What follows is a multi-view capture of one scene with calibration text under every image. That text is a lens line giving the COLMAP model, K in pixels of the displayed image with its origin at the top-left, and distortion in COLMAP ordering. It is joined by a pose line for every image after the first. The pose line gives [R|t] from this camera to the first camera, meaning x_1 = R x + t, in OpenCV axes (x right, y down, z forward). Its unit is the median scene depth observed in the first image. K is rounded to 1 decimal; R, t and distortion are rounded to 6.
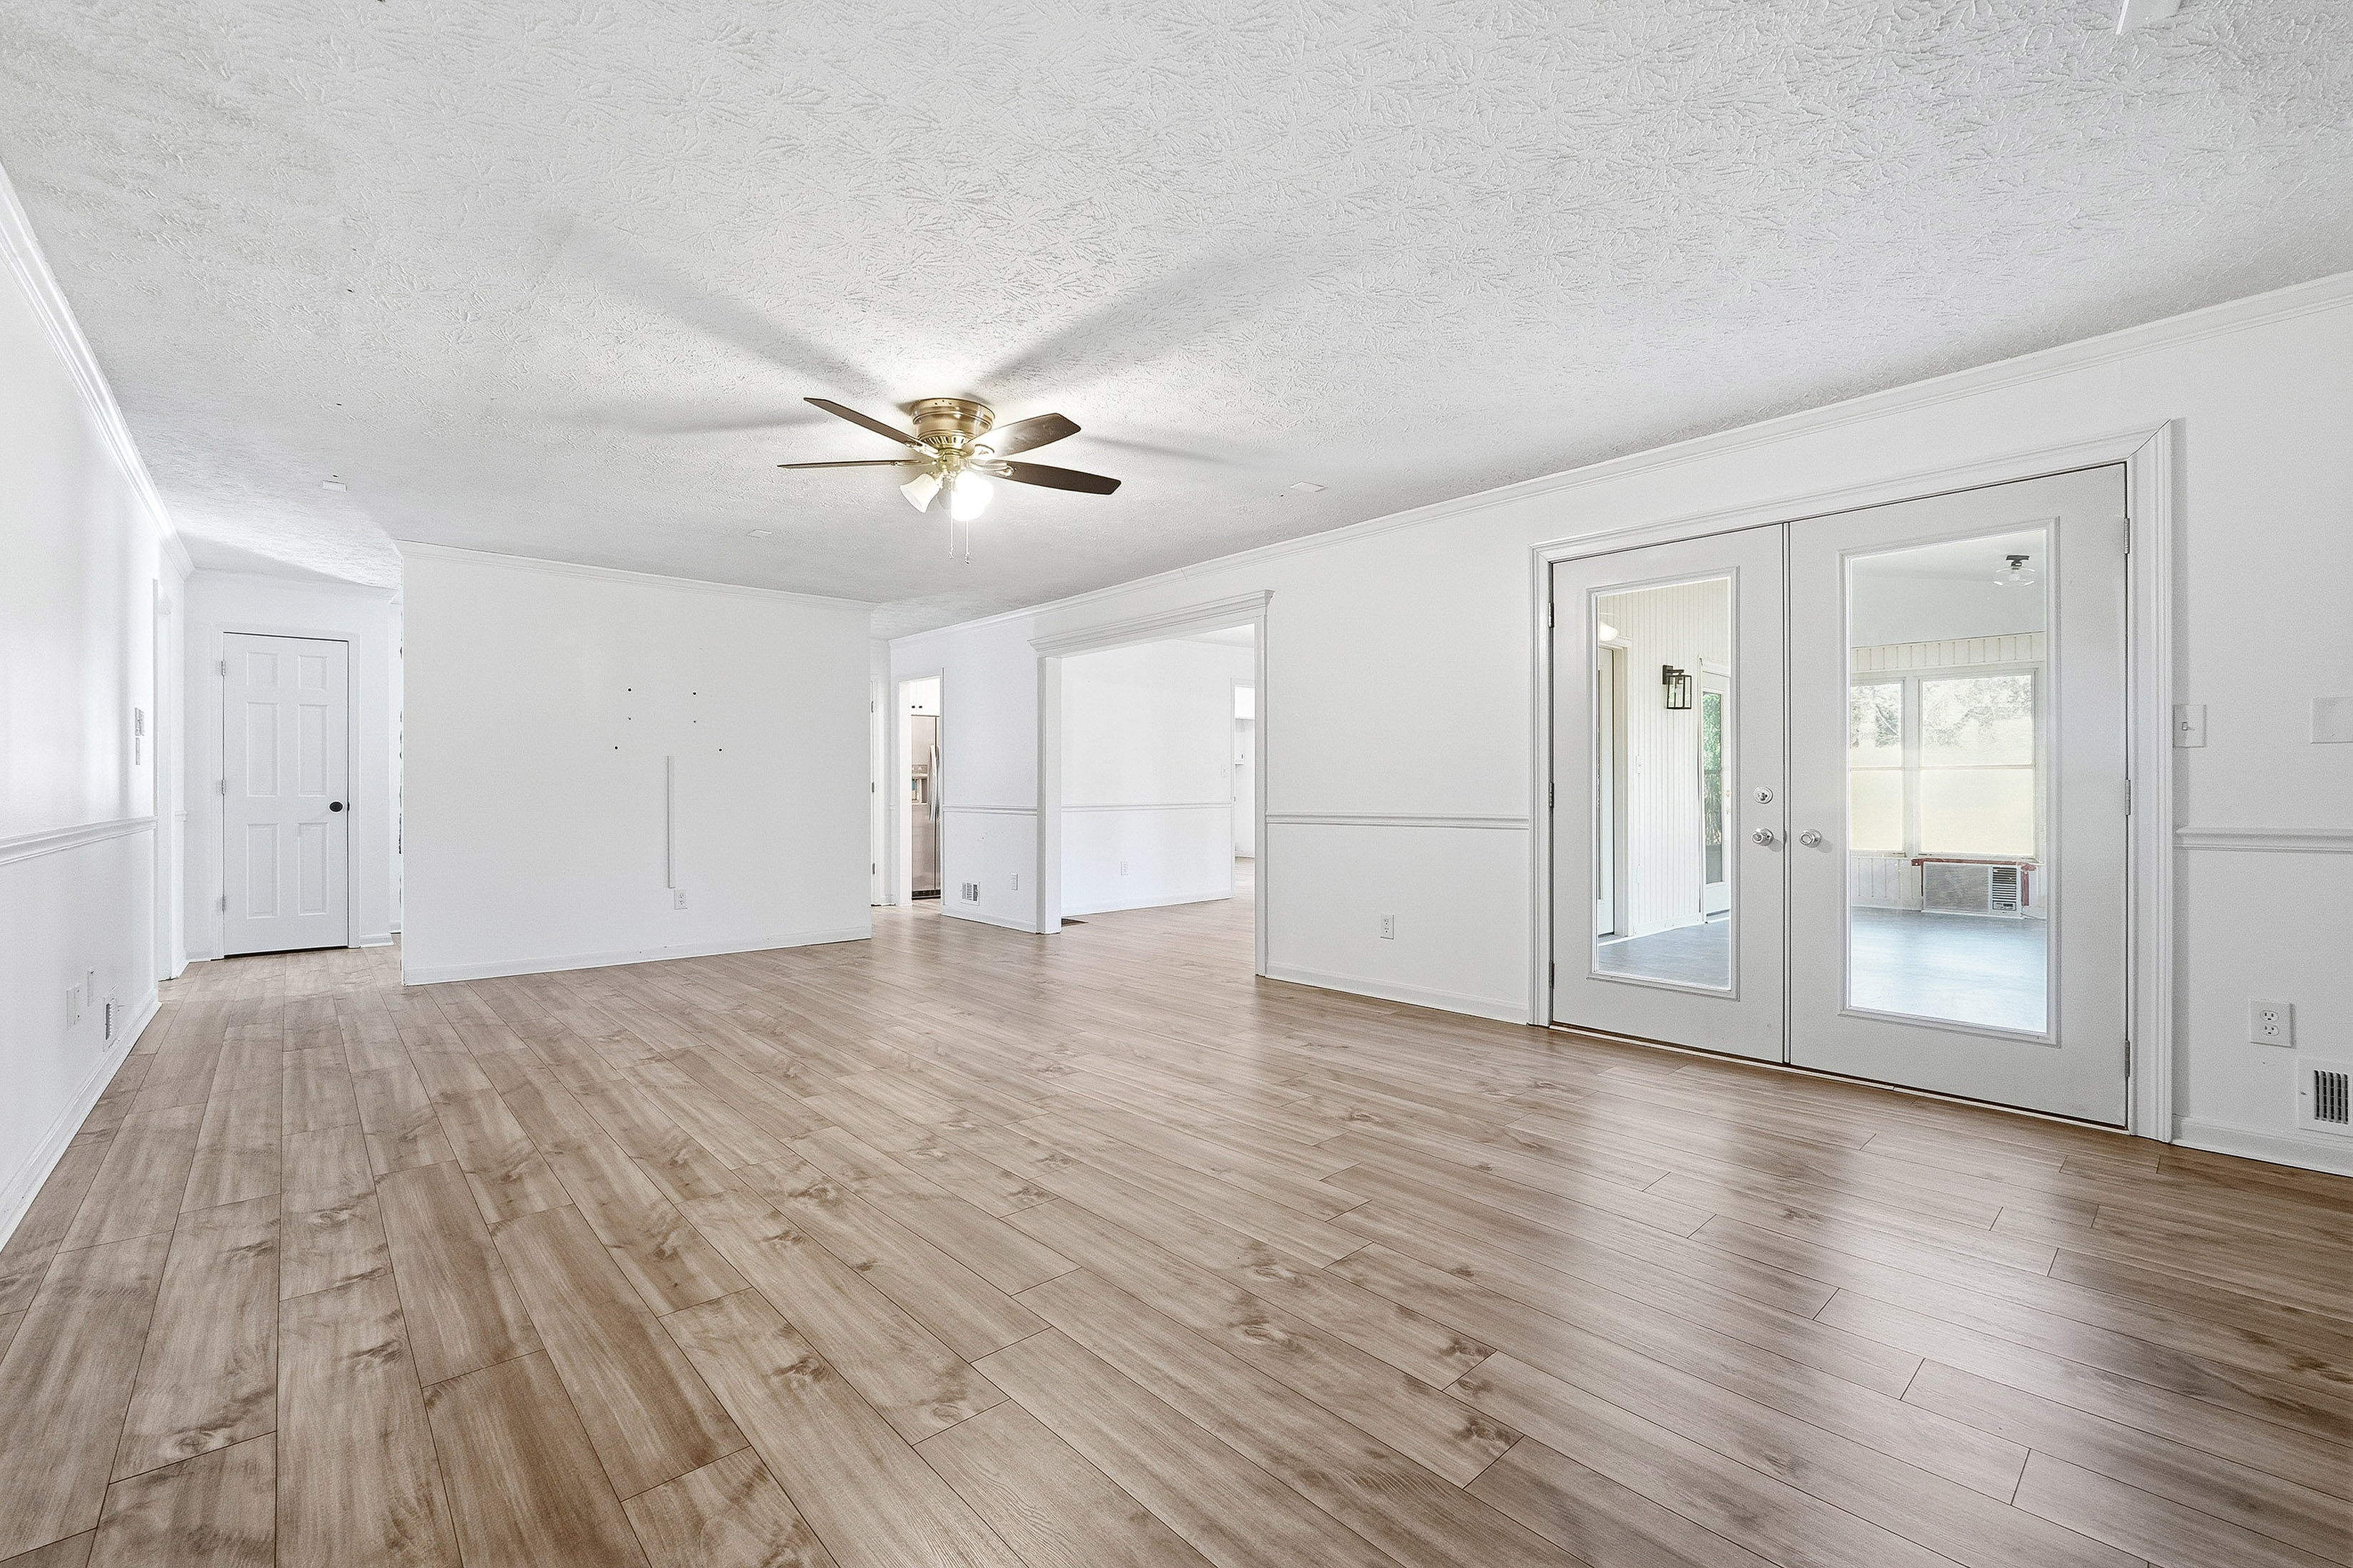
lens RADIAL K [[983.8, 0, 1179.4], [0, 983.8, 784.1], [0, 0, 1]] dist [-0.018904, 0.005036]
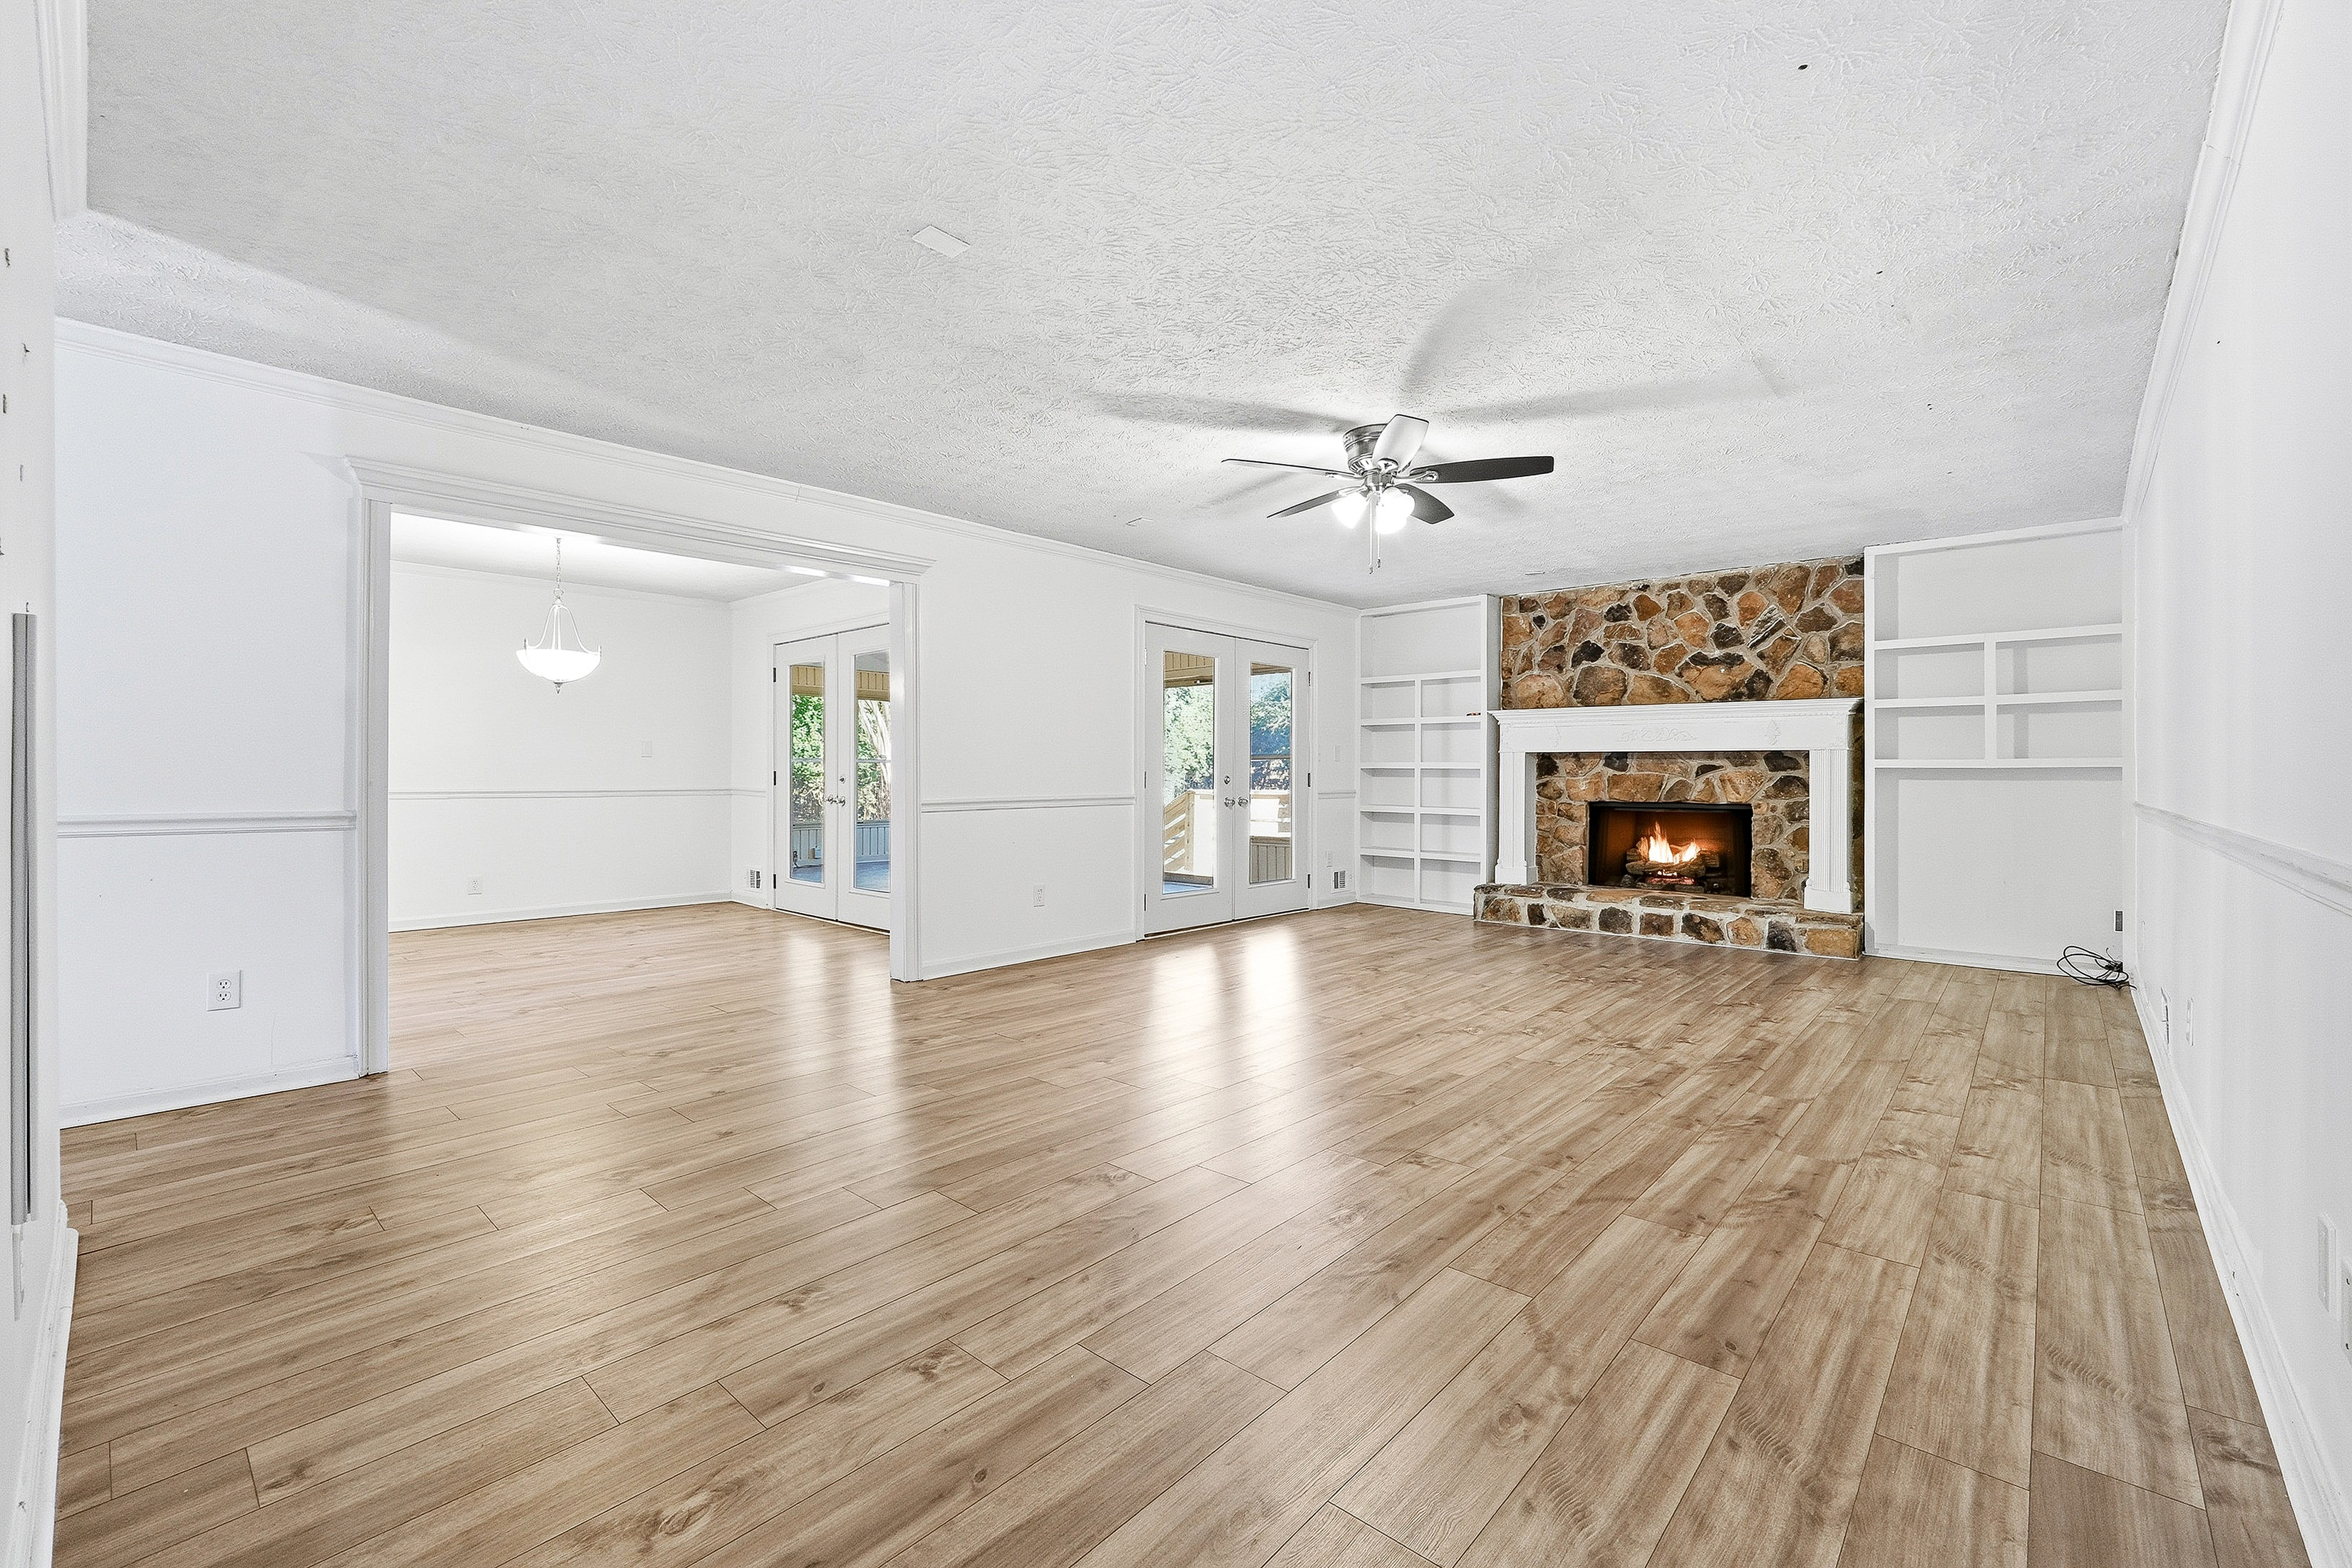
lens RADIAL K [[983.5, 0, 1158.3], [0, 983.5, 782.1], [0, 0, 1]] dist [-0.018904, 0.005036]
pose [[-0.086026, -0.001316, 0.996292, -1.477404], [-0.010984, 0.999940, 0.000373, 0.016008], [-0.996232, -0.010911, -0.086035, 1.511781]]
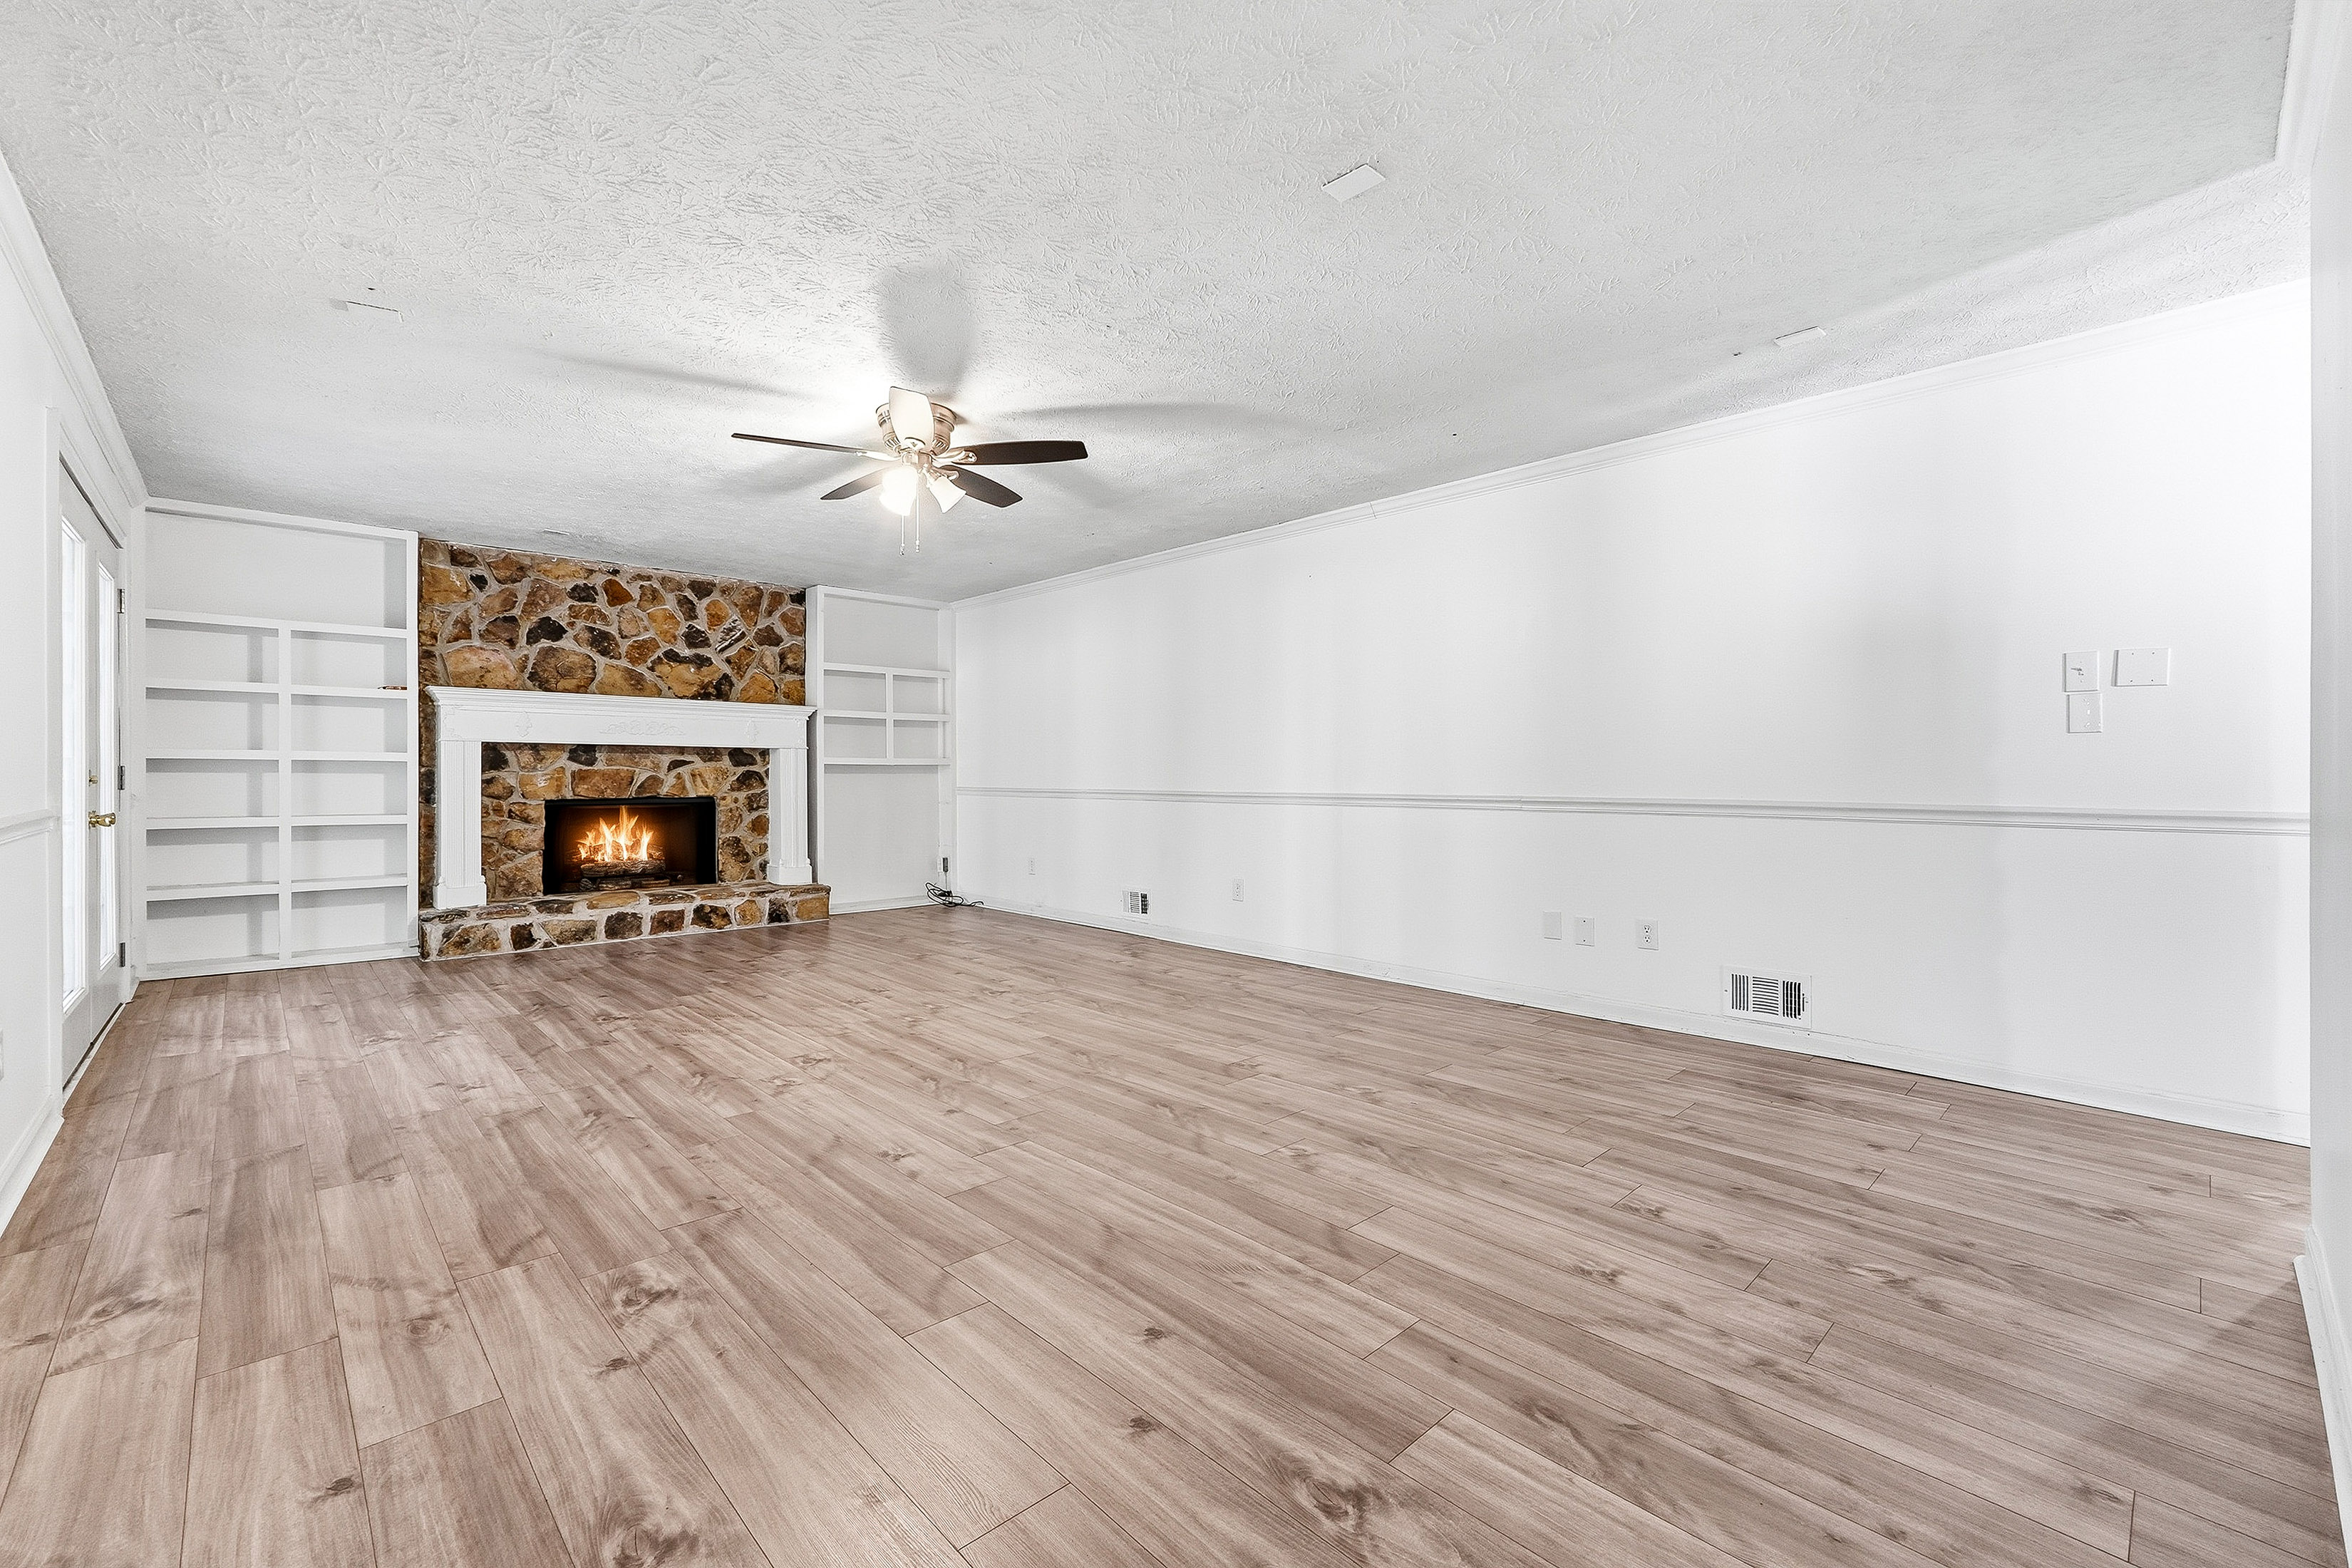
lens RADIAL K [[983.5, 0, 1167.5], [0, 983.5, 780.3], [0, 0, 1]] dist [-0.018904, 0.005036]
pose [[-0.999934, 0.006417, -0.009496, -0.551918], [0.006435, 0.999978, -0.001857, 0.022751], [0.009484, -0.001918, -0.999953, 2.313696]]
